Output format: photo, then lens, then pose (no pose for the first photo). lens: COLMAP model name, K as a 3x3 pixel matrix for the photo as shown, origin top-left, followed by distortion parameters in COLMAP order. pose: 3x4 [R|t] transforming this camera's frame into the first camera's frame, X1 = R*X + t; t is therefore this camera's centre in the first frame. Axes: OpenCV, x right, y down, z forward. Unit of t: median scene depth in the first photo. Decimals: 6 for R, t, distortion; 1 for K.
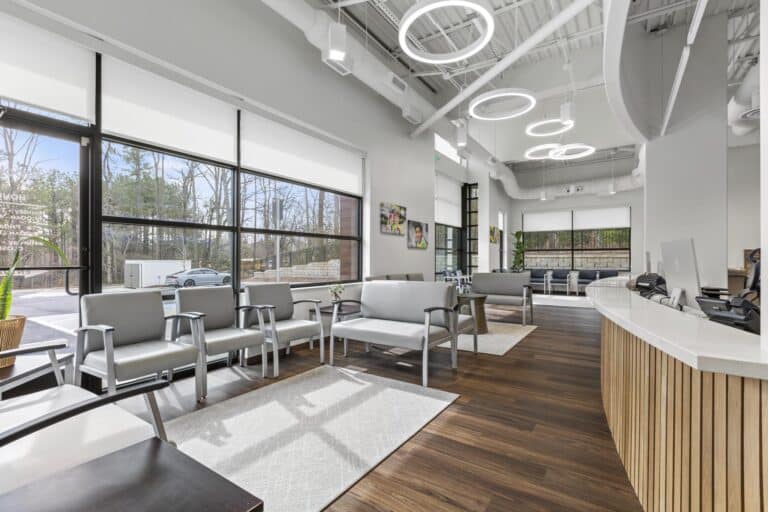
lens RADIAL K [[348.0, 0, 384.4], [0, 348.0, 259.0], [0, 0, 1]] dist [0.002362, 0.000484]
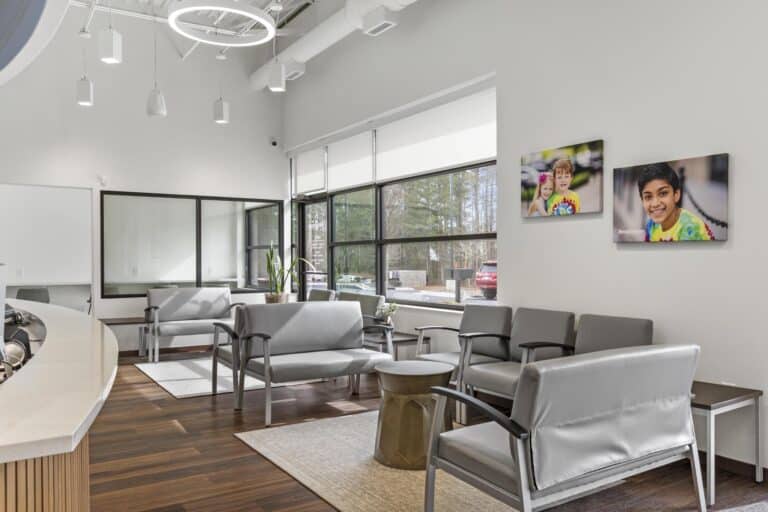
lens RADIAL K [[591.1, 0, 384.2], [0, 591.1, 258.9], [0, 0, 1]] dist [-0.003846, -0.000947]
pose [[-0.400254, -0.006048, -0.916384, 0.776333], [-0.001316, 0.999981, -0.006025, -0.014399], [0.916403, -0.001206, -0.400255, 1.085231]]
